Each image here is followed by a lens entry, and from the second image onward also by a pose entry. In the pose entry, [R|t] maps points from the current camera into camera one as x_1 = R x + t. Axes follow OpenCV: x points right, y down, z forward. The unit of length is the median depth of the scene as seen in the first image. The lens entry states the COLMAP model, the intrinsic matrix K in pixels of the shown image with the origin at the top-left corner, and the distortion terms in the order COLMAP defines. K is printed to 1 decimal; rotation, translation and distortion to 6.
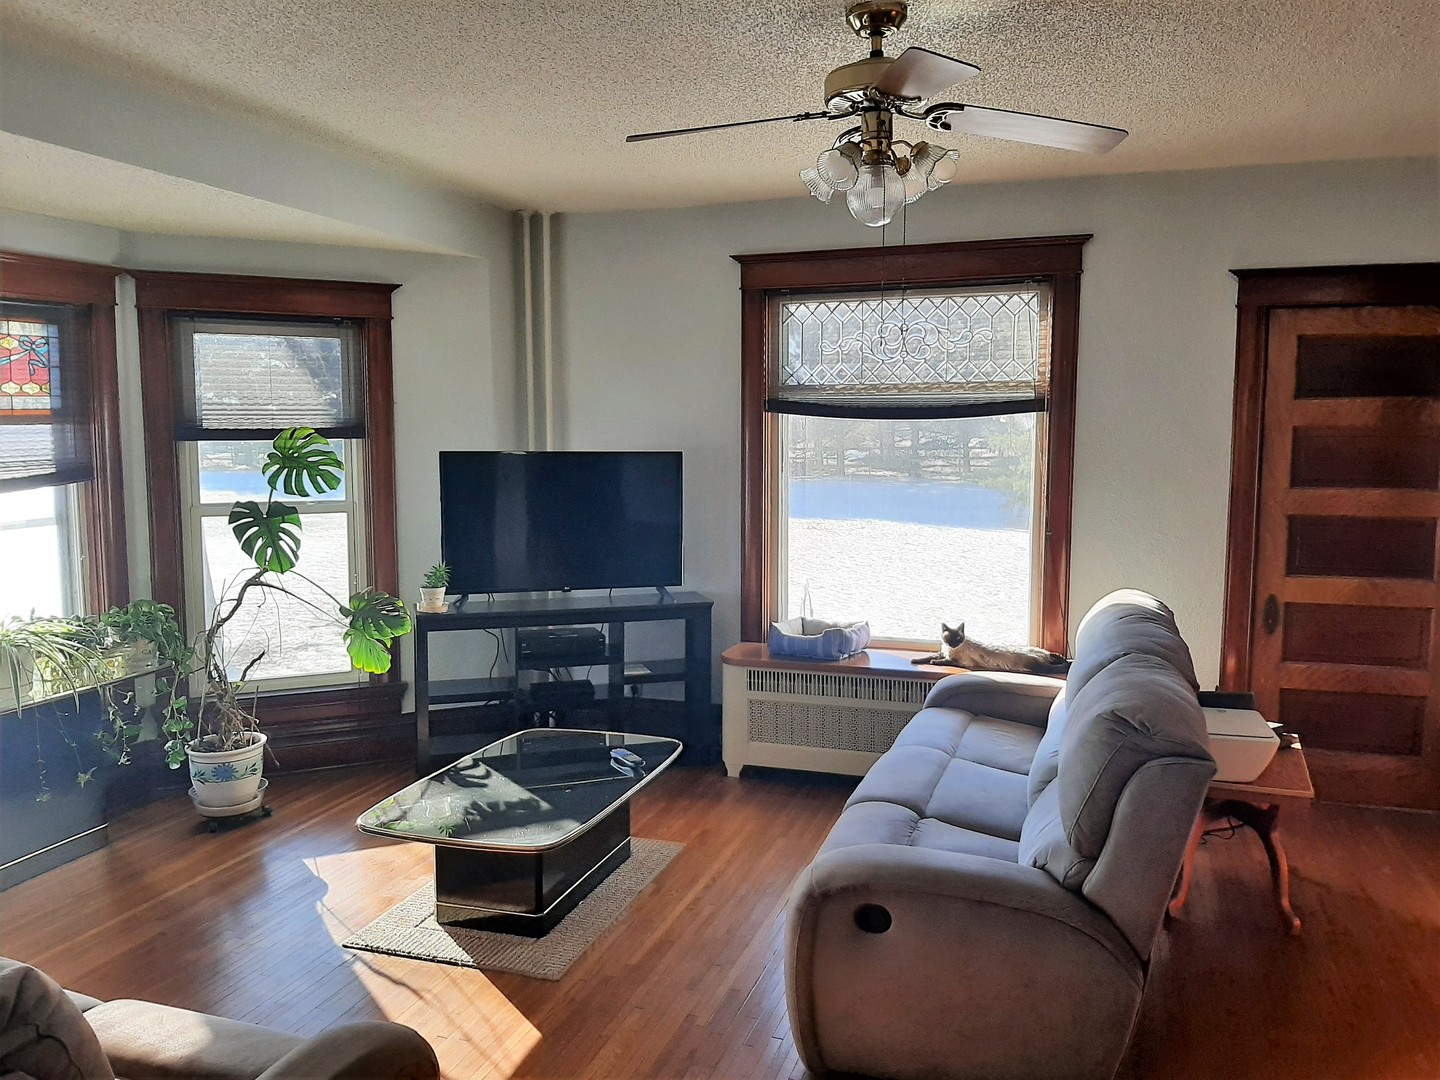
lens RADIAL K [[1144.8, 0, 721.3], [0, 1144.8, 537.4], [0, 0, 1]] dist [0.021618, -0.042141]
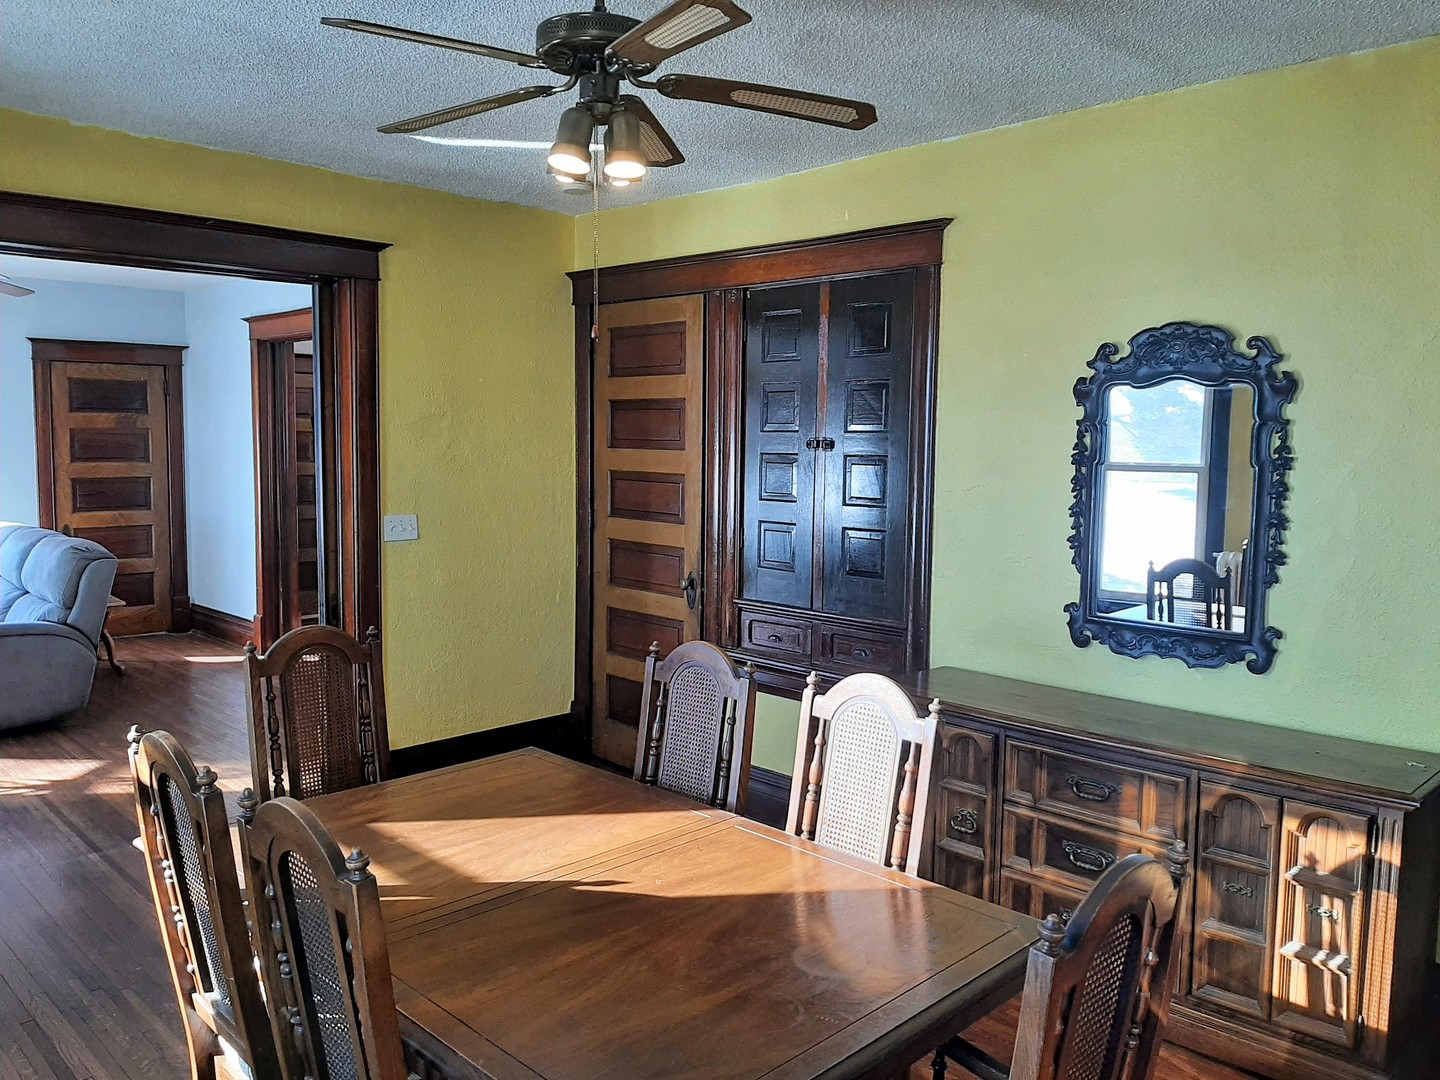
lens RADIAL K [[1144.8, 0, 733.4], [0, 1144.8, 542.2], [0, 0, 1]] dist [0.021618, -0.042141]
pose [[0.443044, -0.071193, 0.893669, -0.654002], [0.076972, 0.996182, 0.041200, 0.086654], [-0.893189, 0.050534, 0.446832, -0.710911]]
